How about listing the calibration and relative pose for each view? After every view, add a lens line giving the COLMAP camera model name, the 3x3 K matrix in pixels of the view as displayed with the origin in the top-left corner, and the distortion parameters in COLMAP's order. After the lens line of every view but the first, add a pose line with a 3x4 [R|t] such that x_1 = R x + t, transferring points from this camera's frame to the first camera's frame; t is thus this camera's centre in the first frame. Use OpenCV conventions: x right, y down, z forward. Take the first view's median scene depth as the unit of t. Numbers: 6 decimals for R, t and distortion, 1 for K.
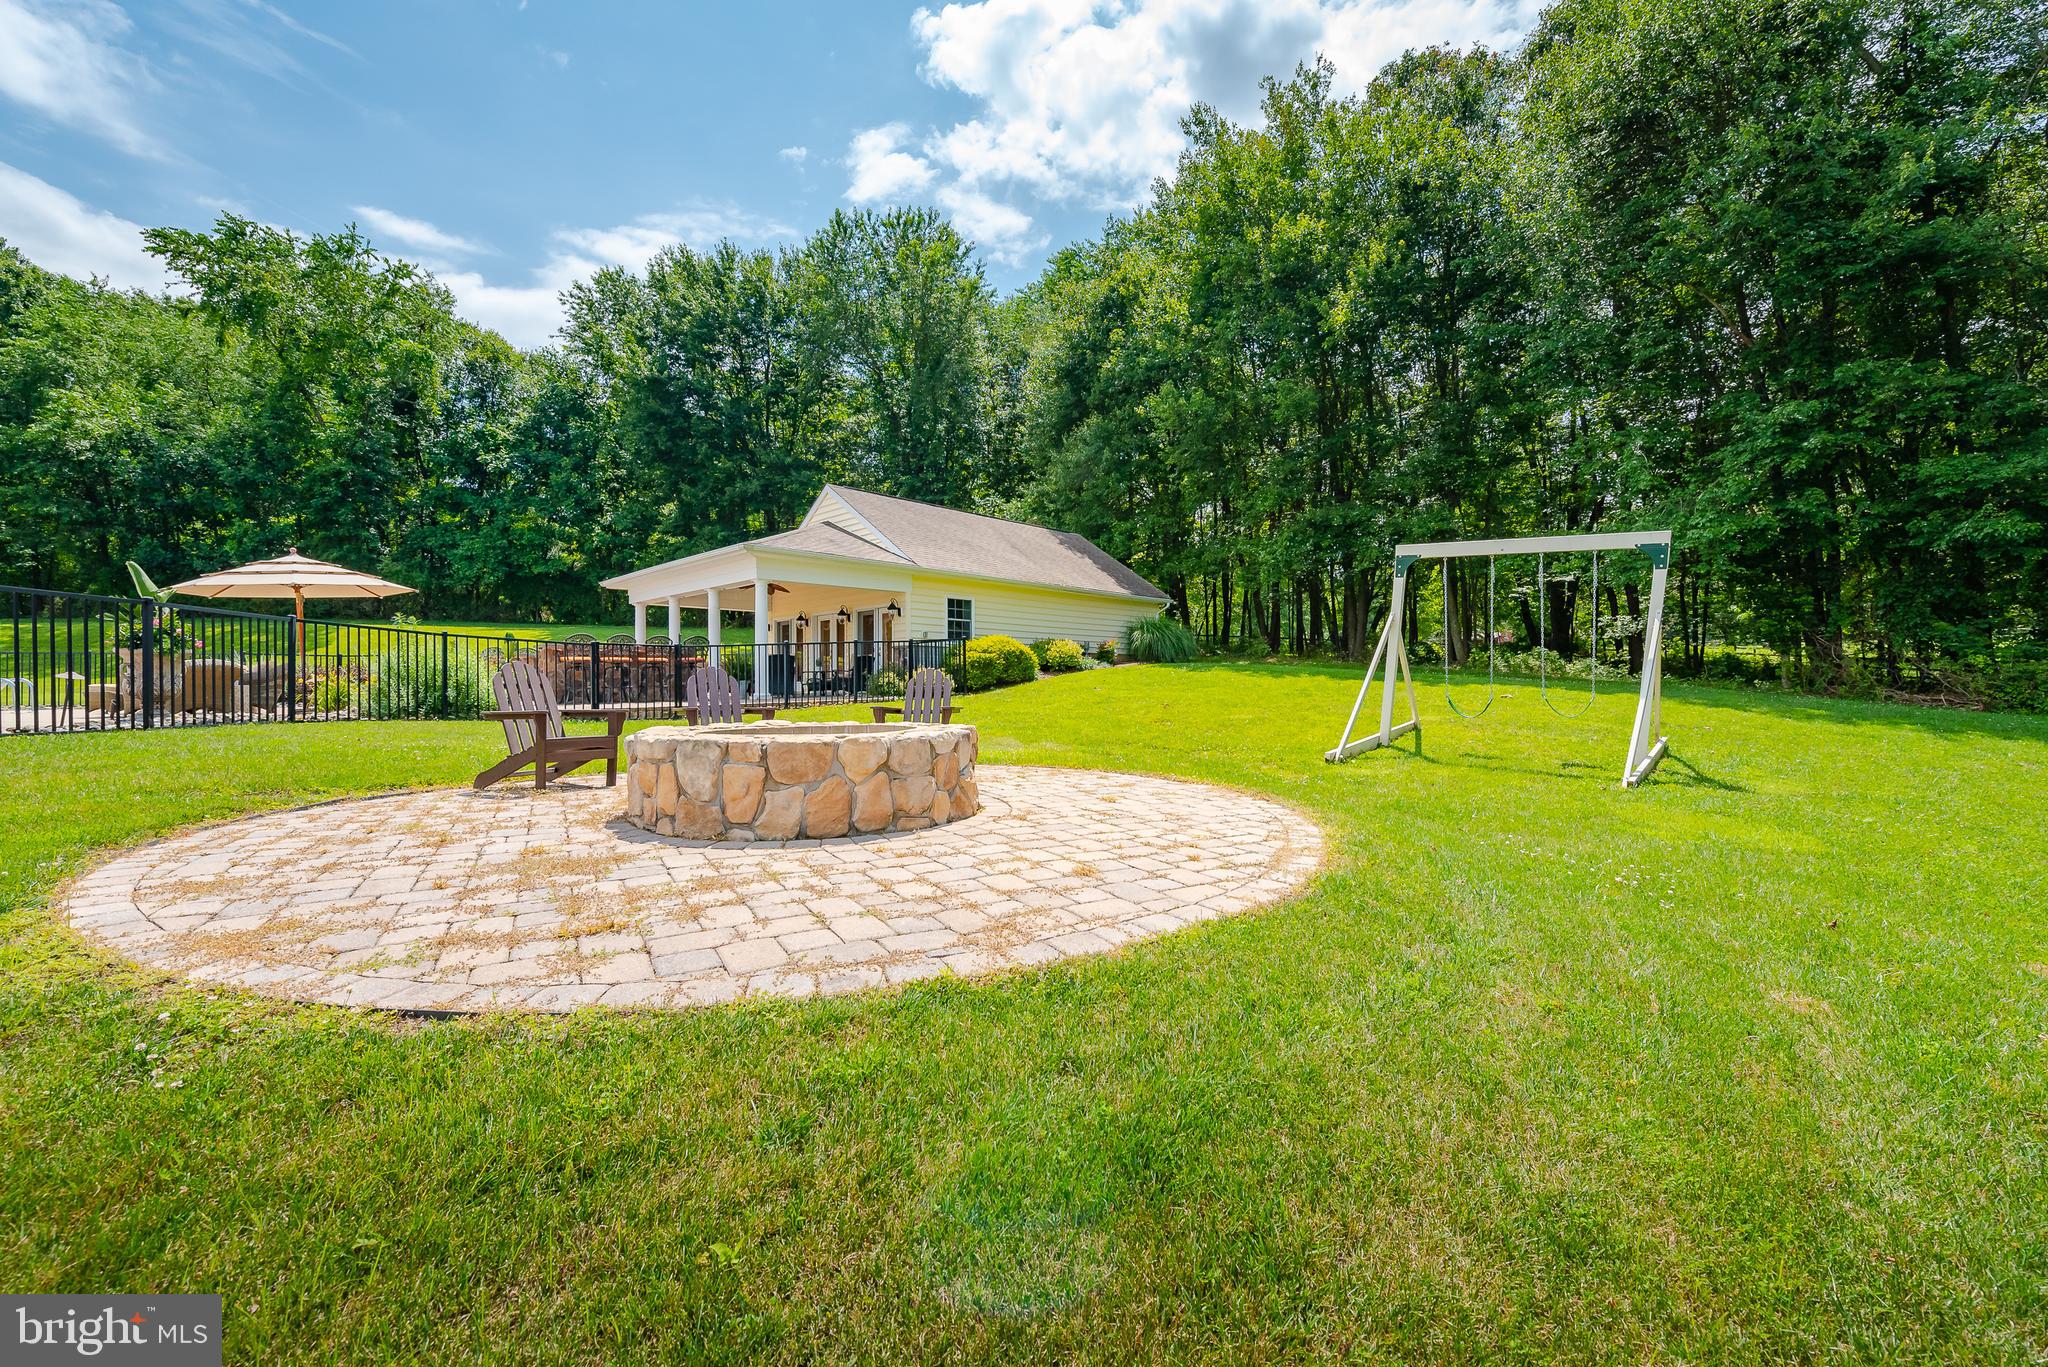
lens RADIAL K [[795.9, 0, 1030.8], [0, 795.9, 689.4], [0, 0, 1]] dist [-0.003476, -0.000611]
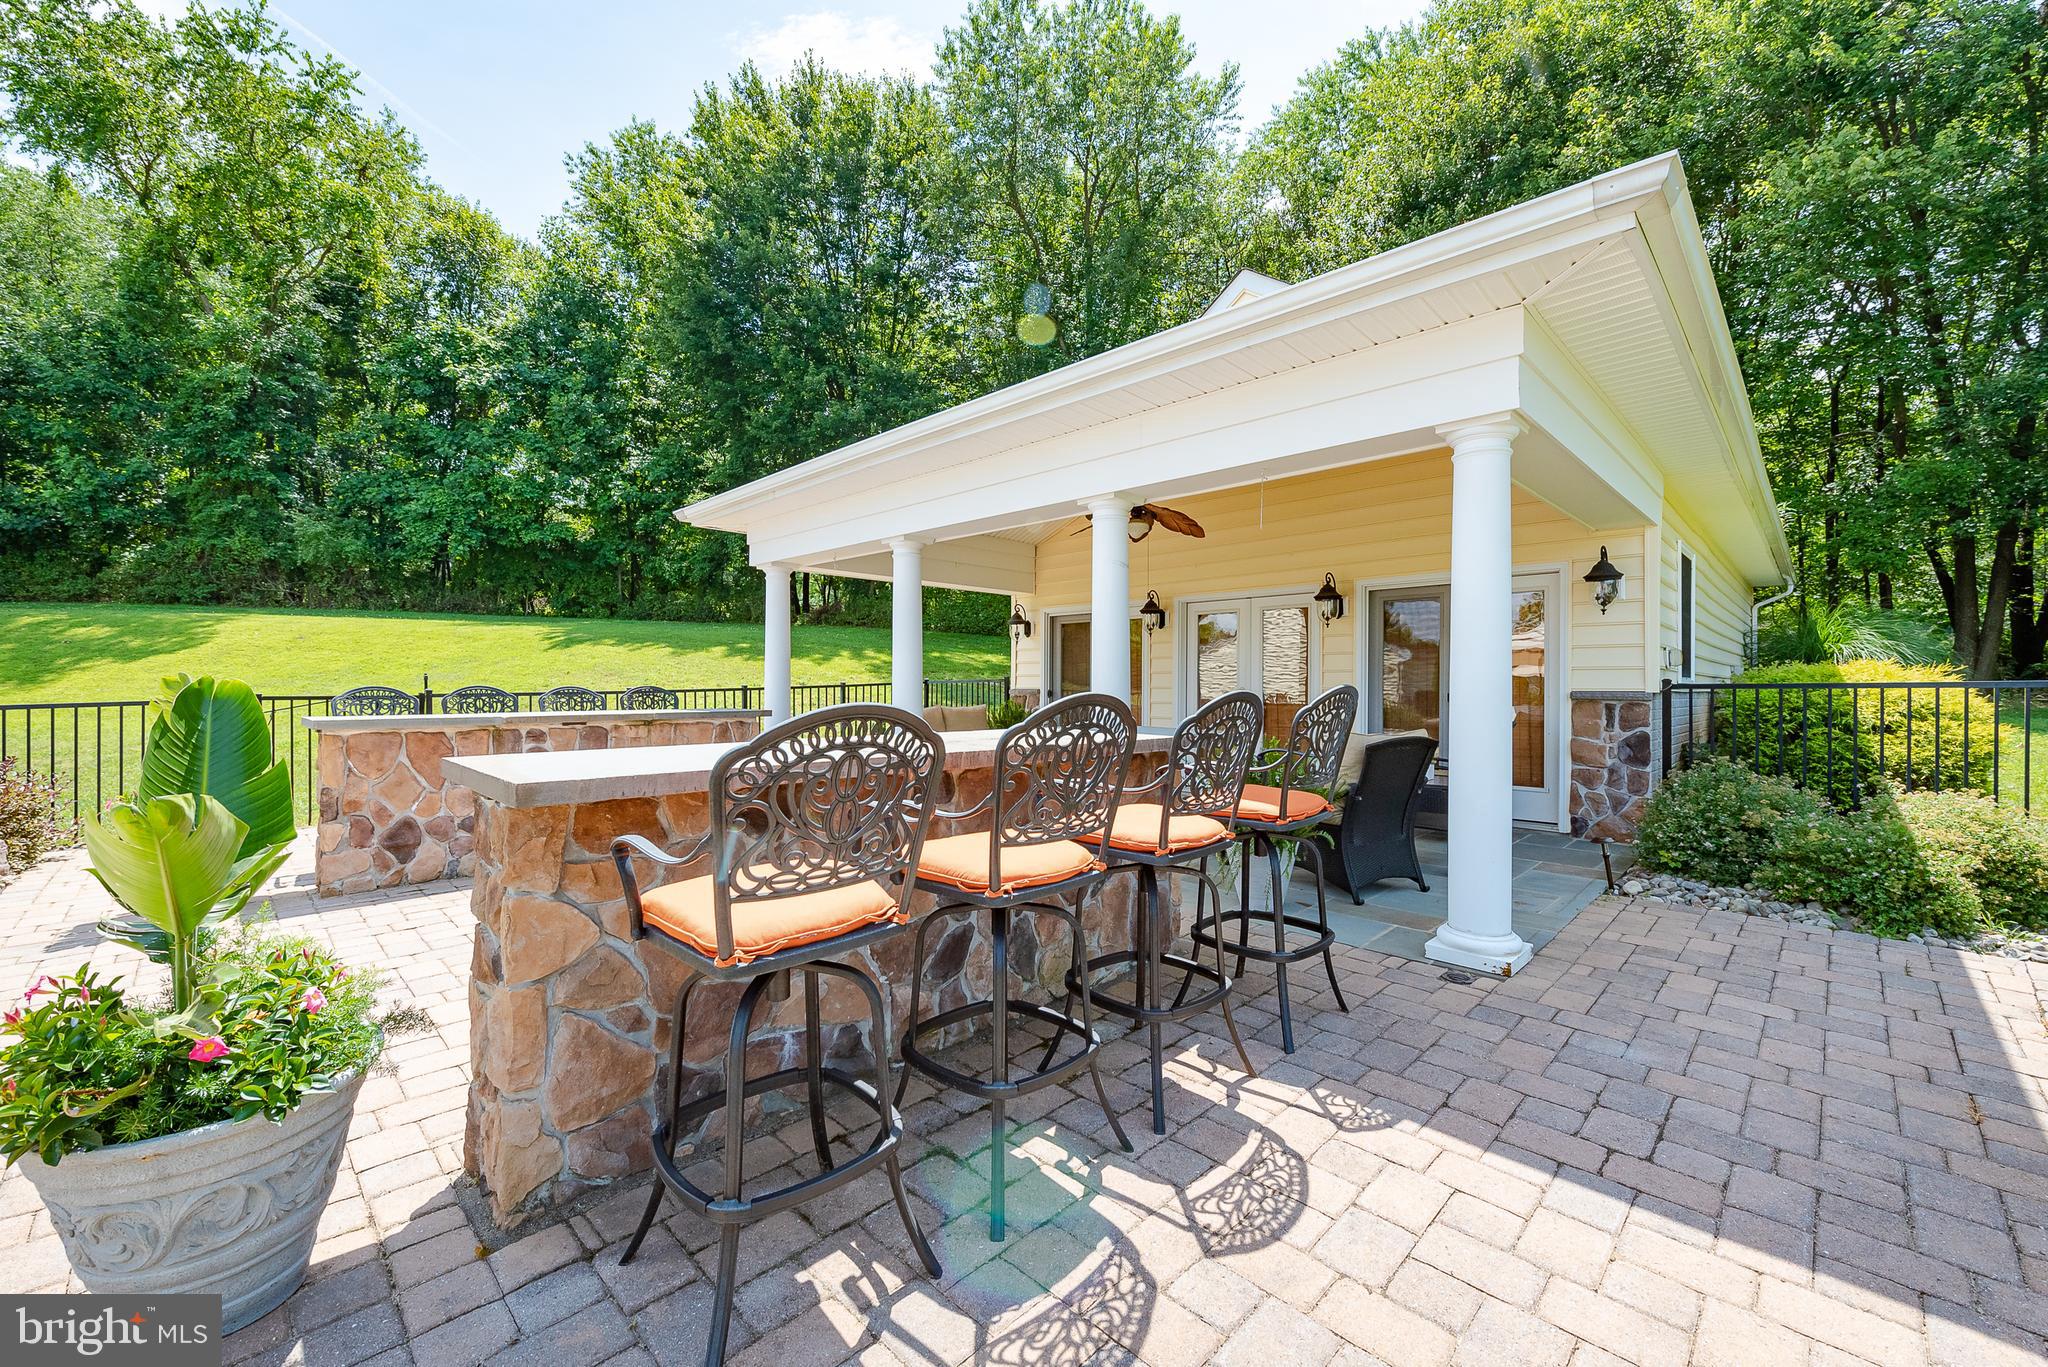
lens RADIAL K [[815.4, 0, 1011.2], [0, 815.4, 675.8], [0, 0, 1]] dist [0.001458, -0.000182]
pose [[0.999627, 0.009746, -0.025514, -0.198242], [-0.010091, 0.999859, -0.013437, -0.027977], [0.025379, 0.013690, 0.999584, 0.328752]]
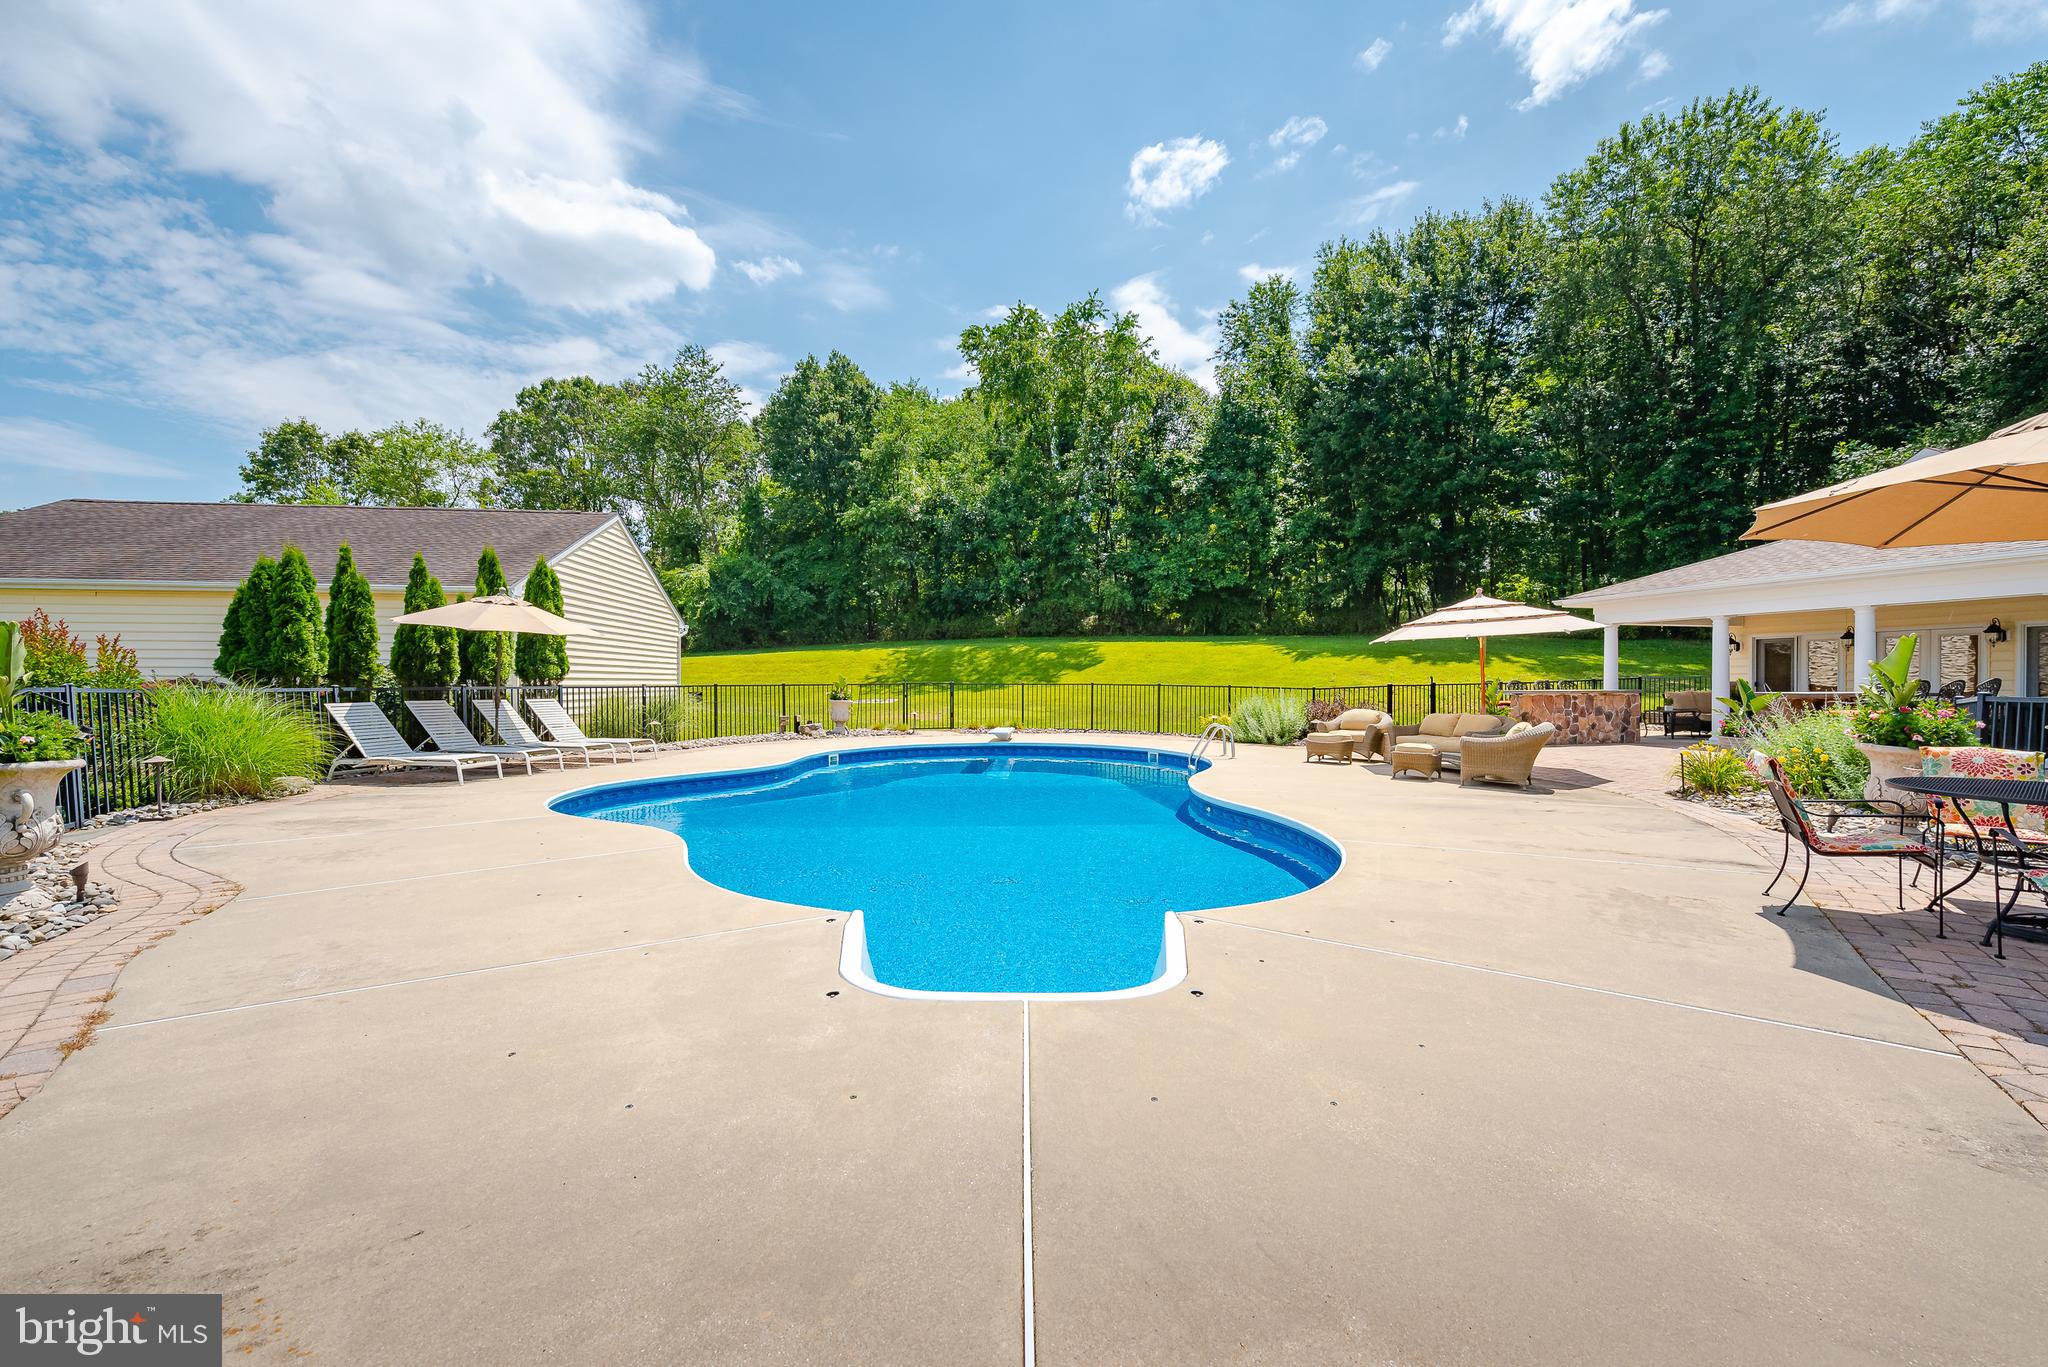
lens RADIAL K [[789.1, 0, 1024.0], [0, 789.1, 683.5], [0, 0, 1]] dist [-0.001844, -0.000169]
pose [[0.852320, 0.008328, -0.522955, -0.315616], [-0.008138, 0.999963, 0.002662, -0.024236], [0.522958, 0.001987, 0.852356, -0.007976]]
